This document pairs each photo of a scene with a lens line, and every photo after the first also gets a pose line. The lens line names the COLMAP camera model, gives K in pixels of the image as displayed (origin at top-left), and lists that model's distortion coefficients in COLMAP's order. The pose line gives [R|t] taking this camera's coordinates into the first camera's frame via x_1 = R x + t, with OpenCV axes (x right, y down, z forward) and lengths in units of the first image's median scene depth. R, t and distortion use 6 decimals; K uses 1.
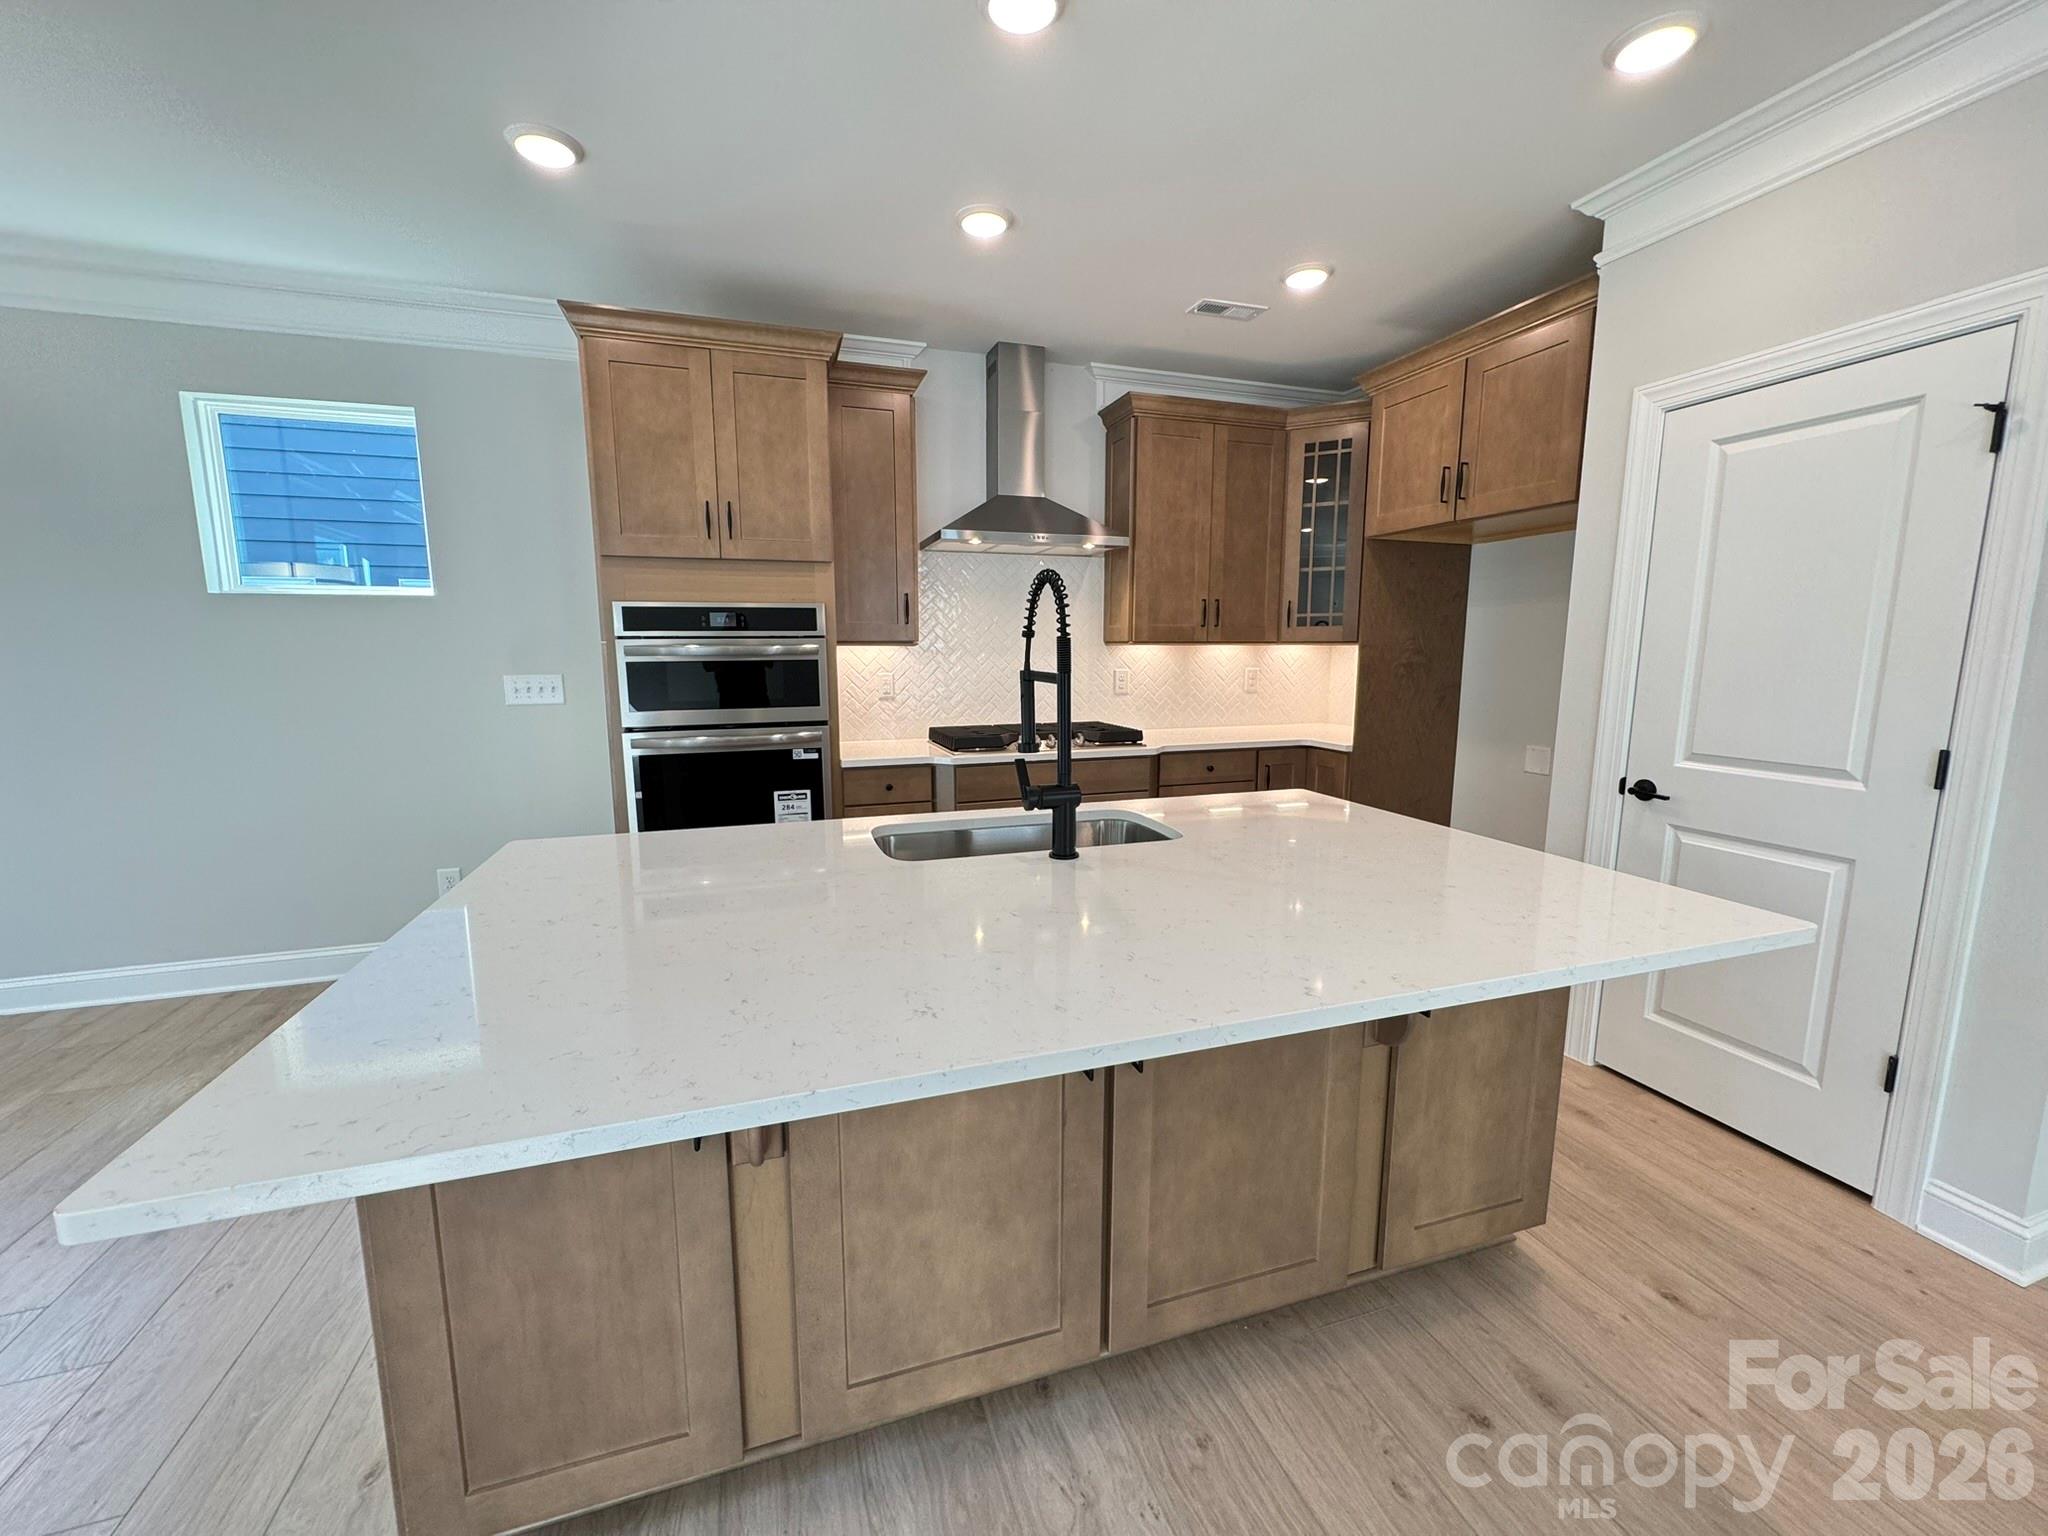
lens RADIAL K [[816.8, 0, 1019.9], [0, 816.8, 764.1], [0, 0, 1]] dist [-0.000263, 0.000342]
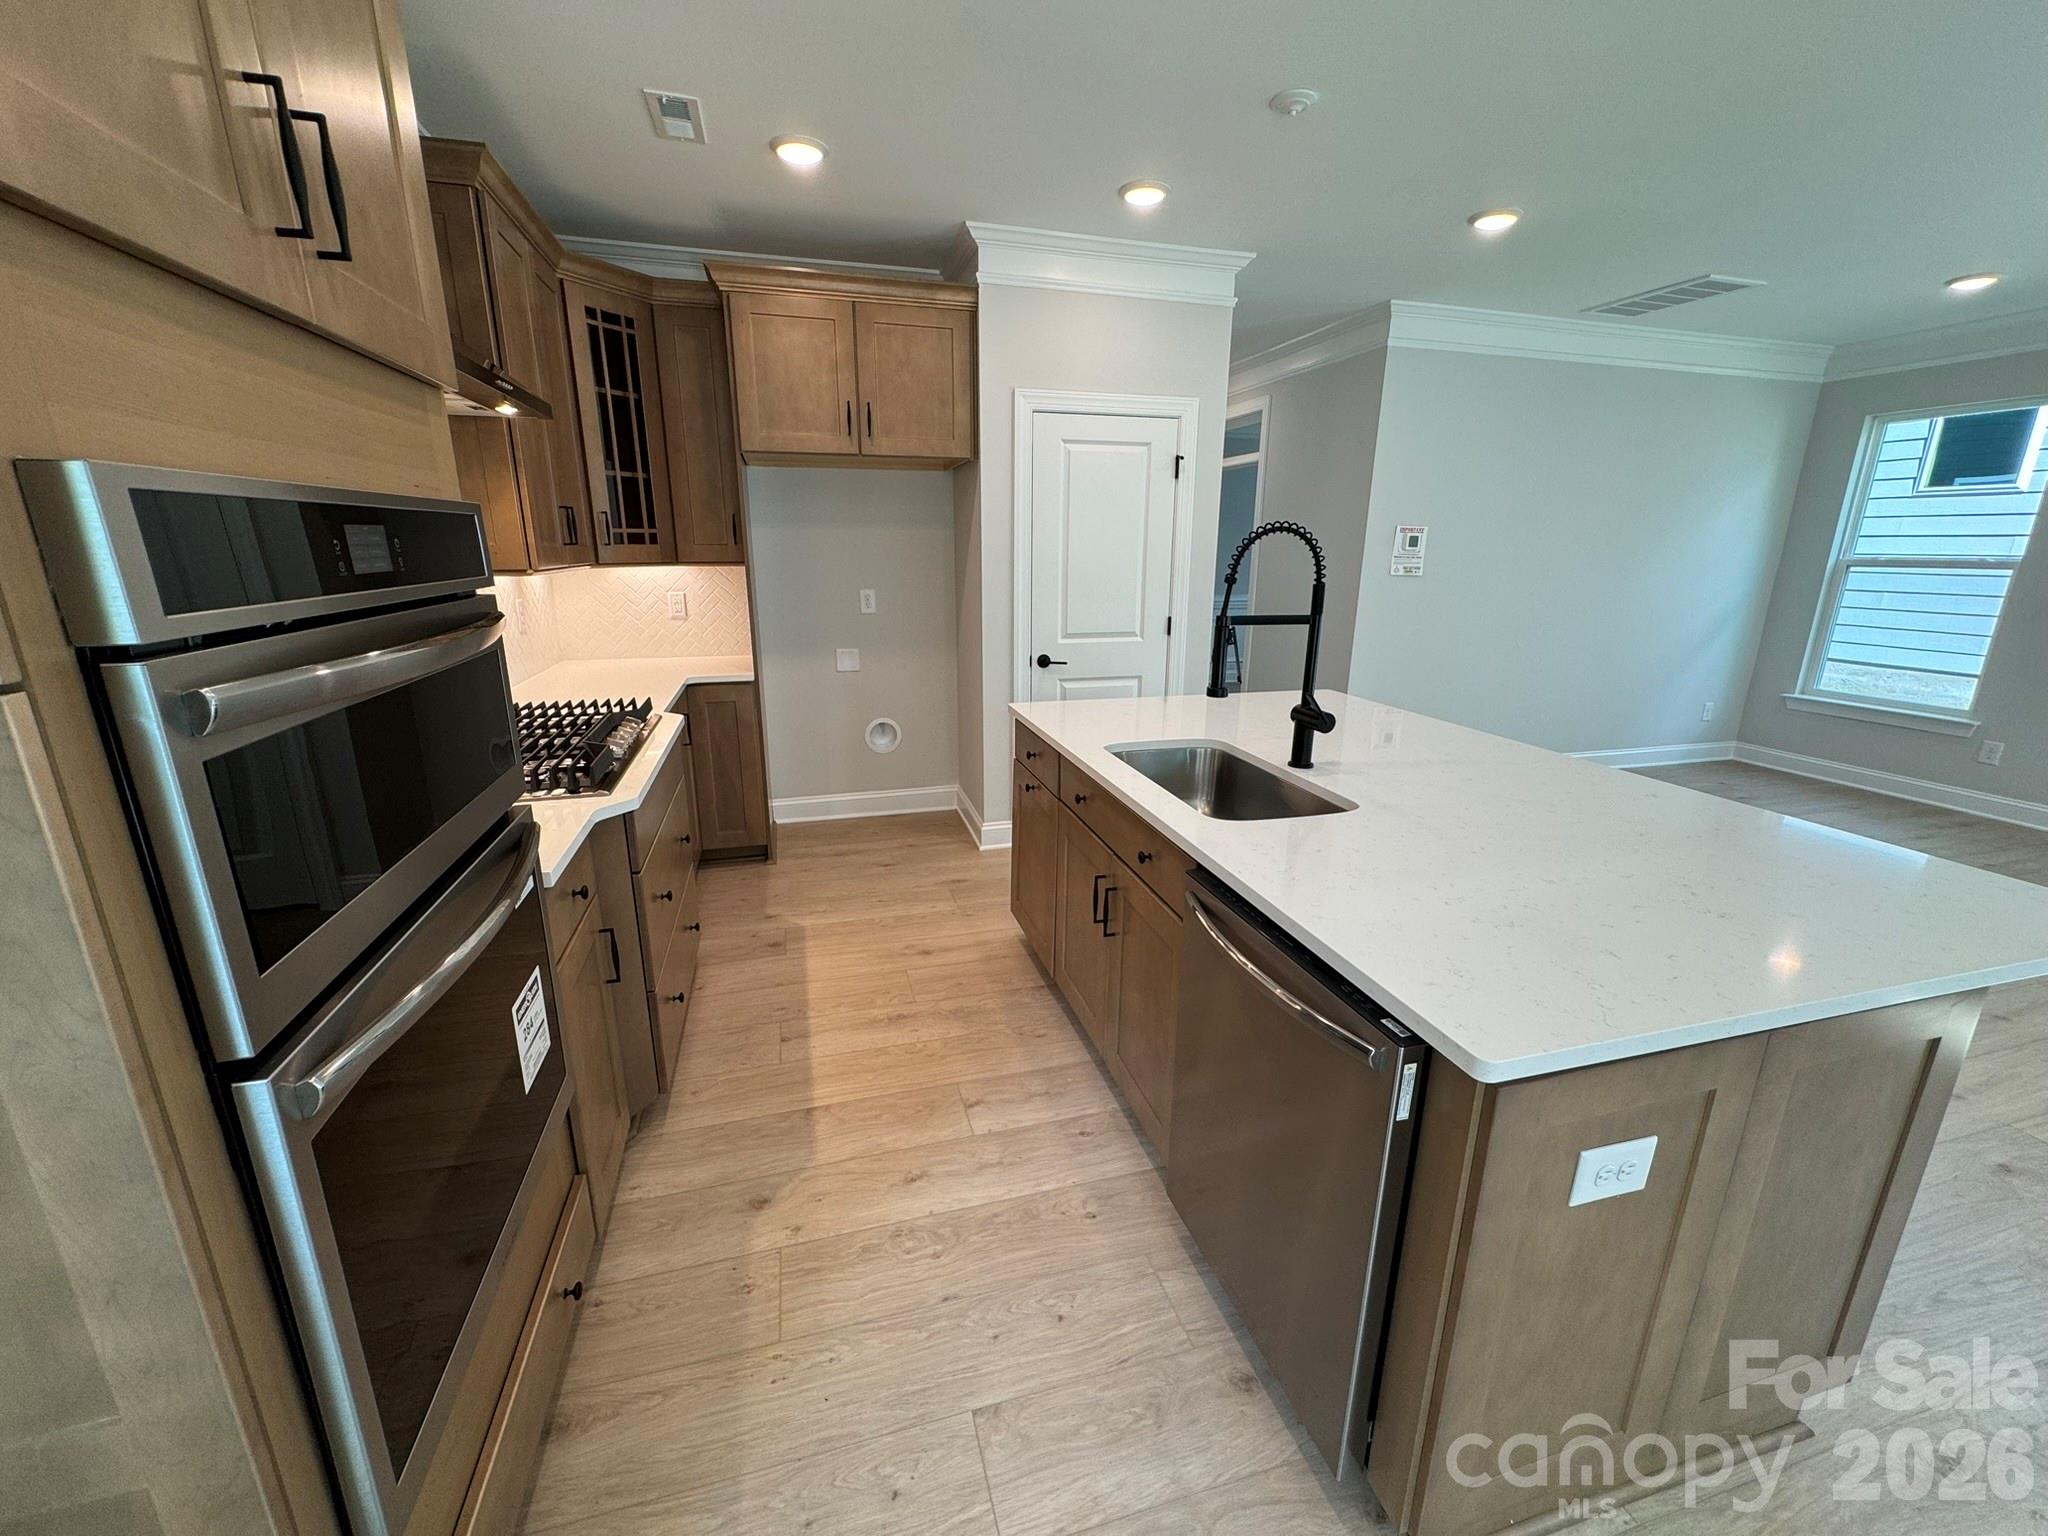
lens RADIAL K [[815.0, 0, 1025.3], [0, 815.0, 764.9], [0, 0, 1]] dist [-0.003565, -0.000072]
pose [[0.046519, -0.261835, 0.963991, -0.617507], [0.137117, 0.957574, 0.253476, -0.137684], [-0.989462, 0.120388, 0.080448, 0.713240]]
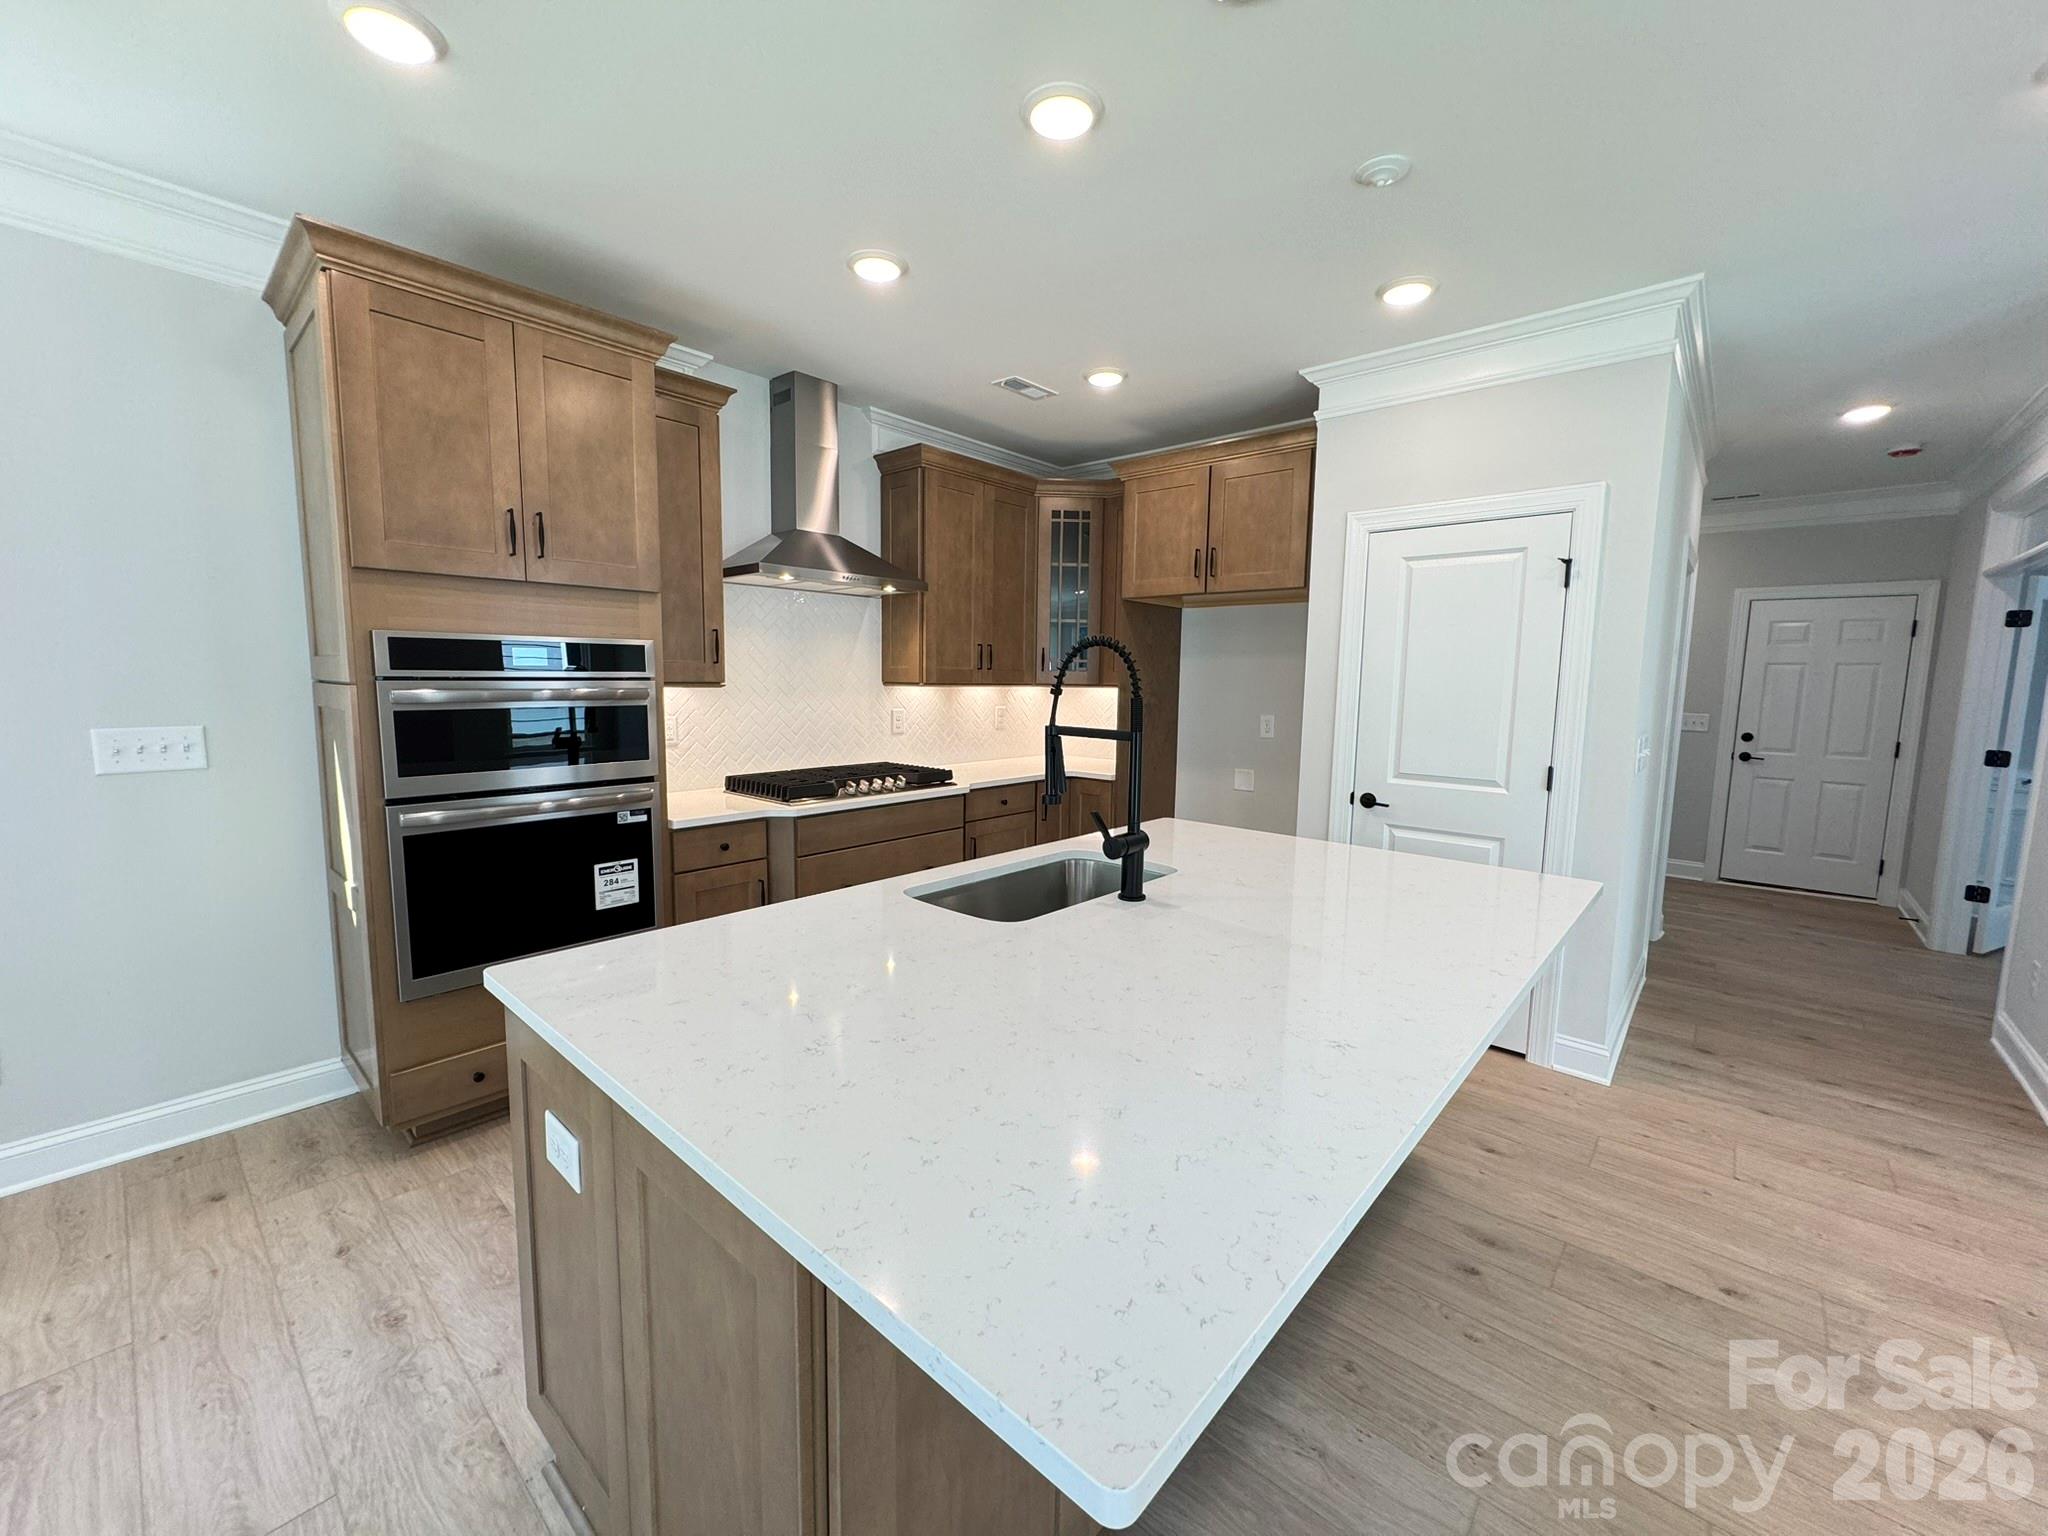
lens RADIAL K [[816.8, 0, 1019.9], [0, 816.8, 764.1], [0, 0, 1]] dist [-0.000263, 0.000342]
pose [[0.866116, -0.039820, 0.498254, -0.333447], [0.055534, 0.998316, -0.016751, -0.030157], [-0.496748, 0.042178, 0.866869, 0.067570]]
